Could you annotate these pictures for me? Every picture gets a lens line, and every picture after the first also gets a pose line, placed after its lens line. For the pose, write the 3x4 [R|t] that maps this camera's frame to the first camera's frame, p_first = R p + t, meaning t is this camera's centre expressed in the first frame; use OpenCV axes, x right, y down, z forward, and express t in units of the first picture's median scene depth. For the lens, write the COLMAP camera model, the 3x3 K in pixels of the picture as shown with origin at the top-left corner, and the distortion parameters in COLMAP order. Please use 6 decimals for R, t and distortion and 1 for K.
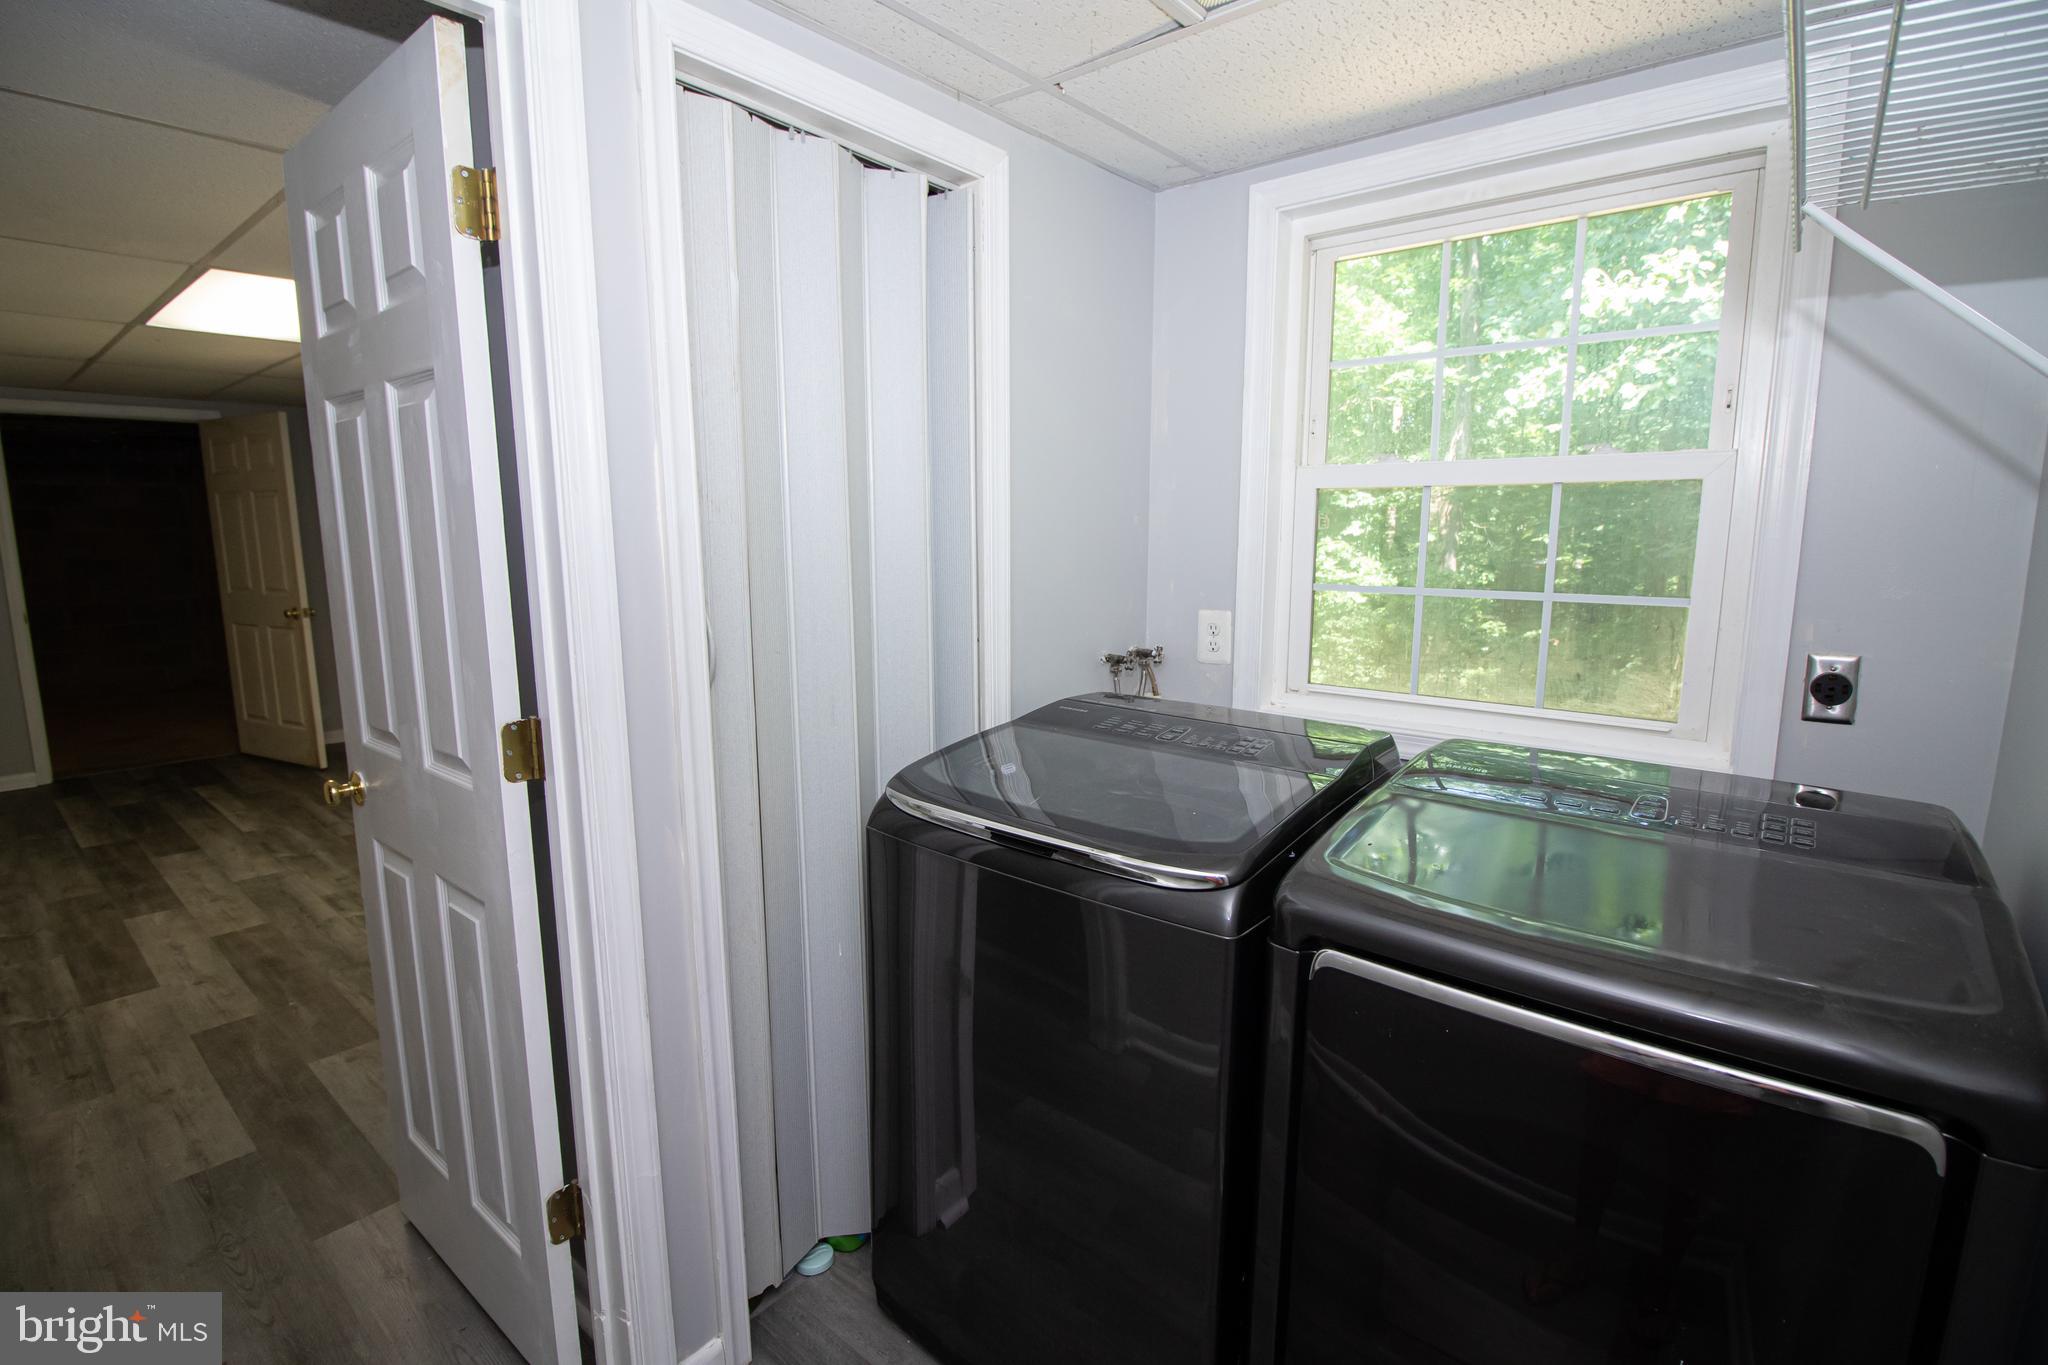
lens RADIAL K [[949.7, 0, 1024.3], [0, 949.7, 678.3], [0, 0, 1]] dist [-0.012904, -0.004033]
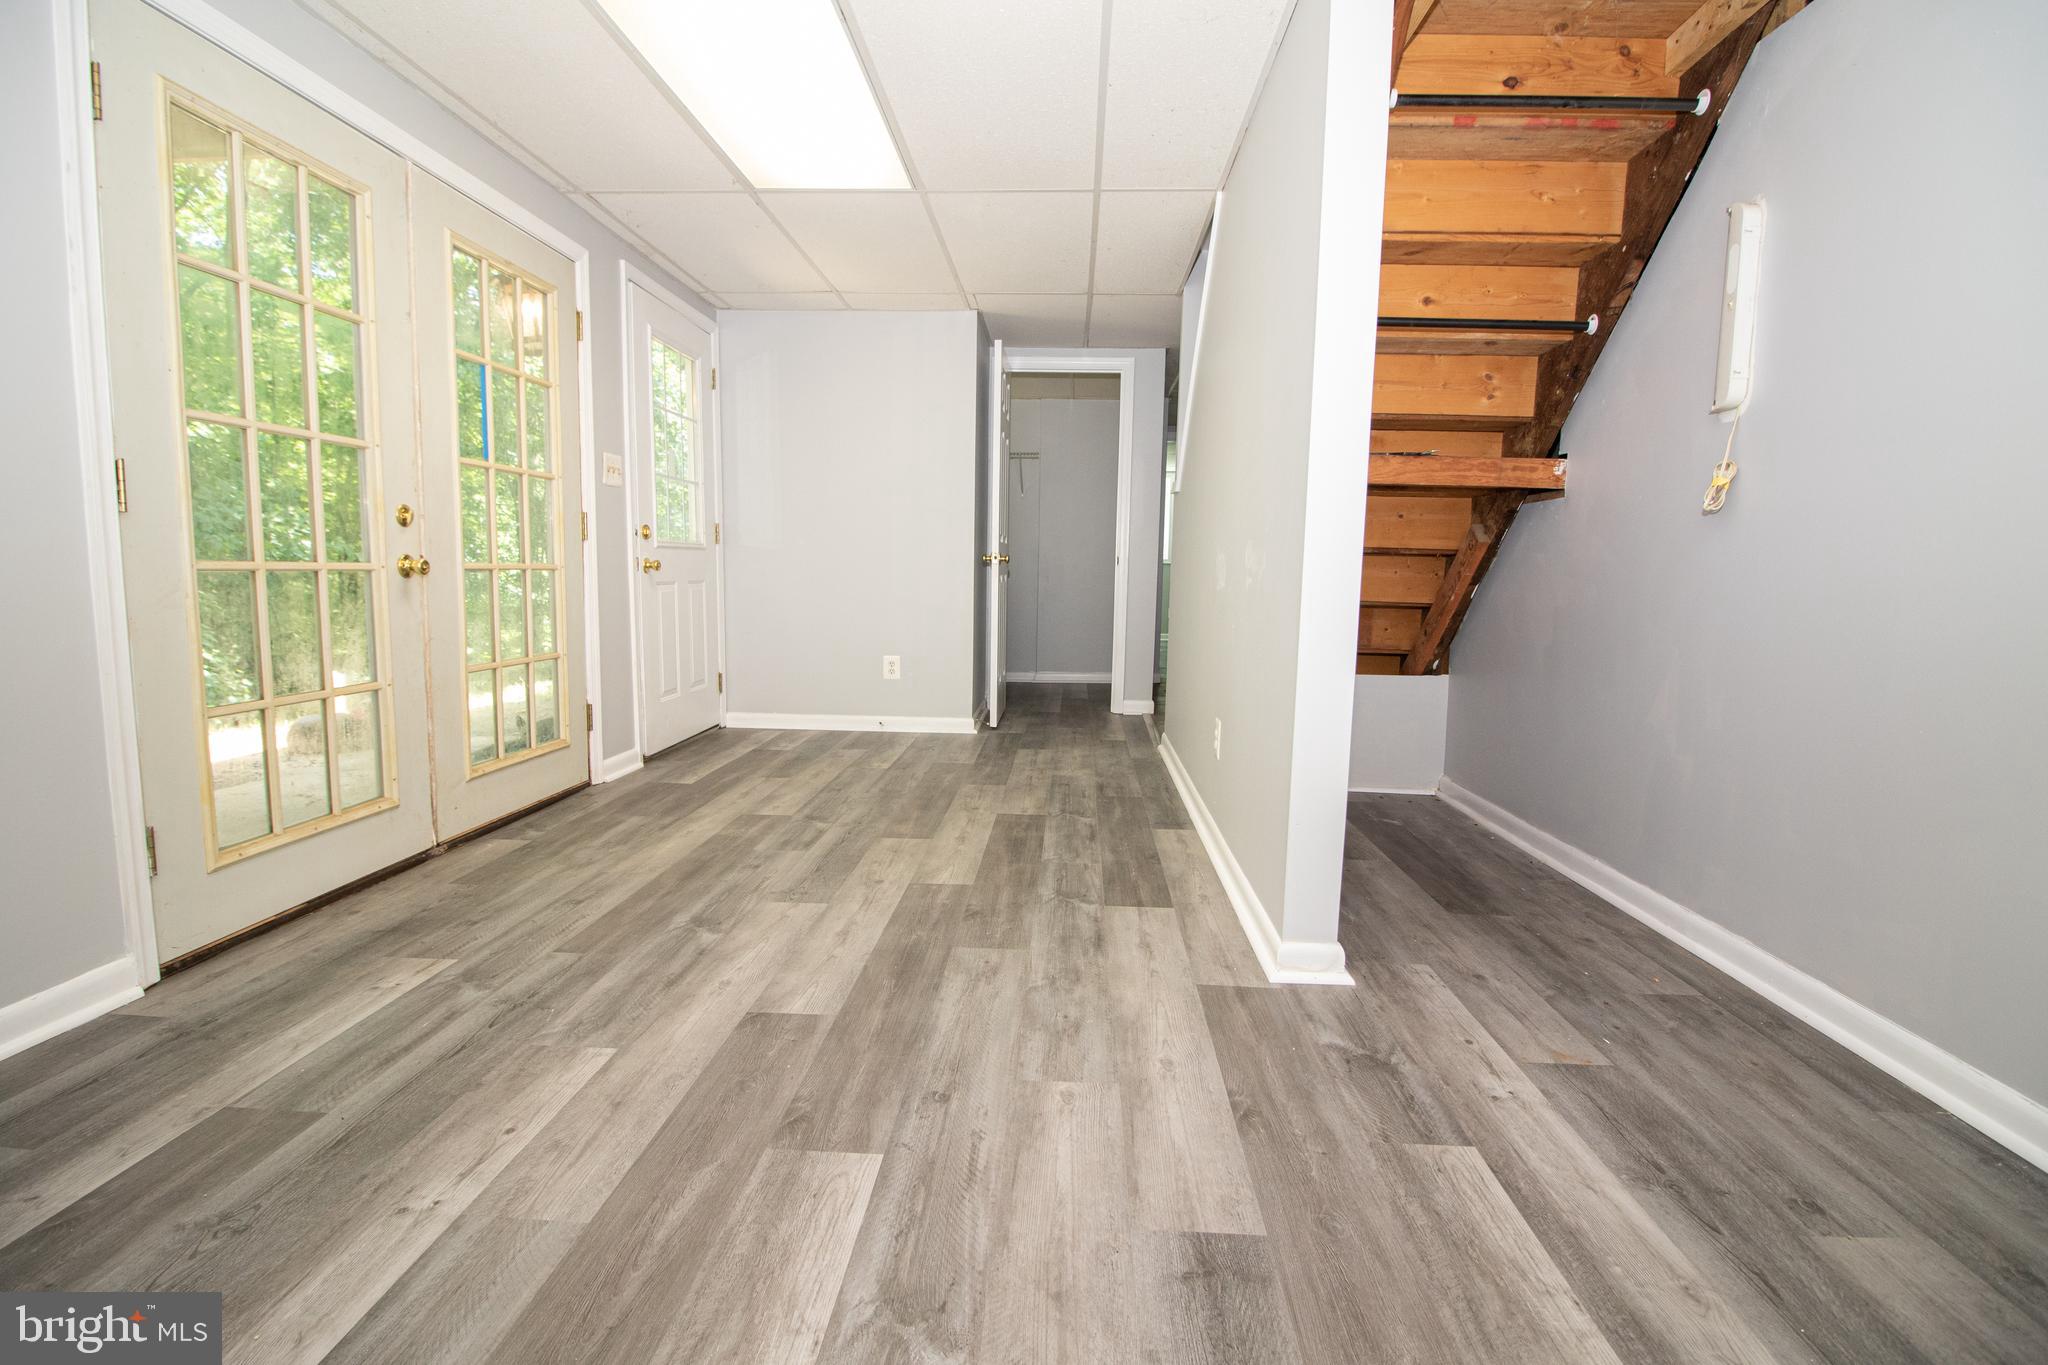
lens RADIAL K [[949.7, 0, 1024.8], [0, 949.7, 678.4], [0, 0, 1]] dist [-0.012904, -0.004033]
pose [[-0.598268, -0.096422, 0.795474, -1.593618], [0.115134, 0.972088, 0.204422, -0.056817], [-0.792982, 0.213886, -0.570468, 1.375434]]
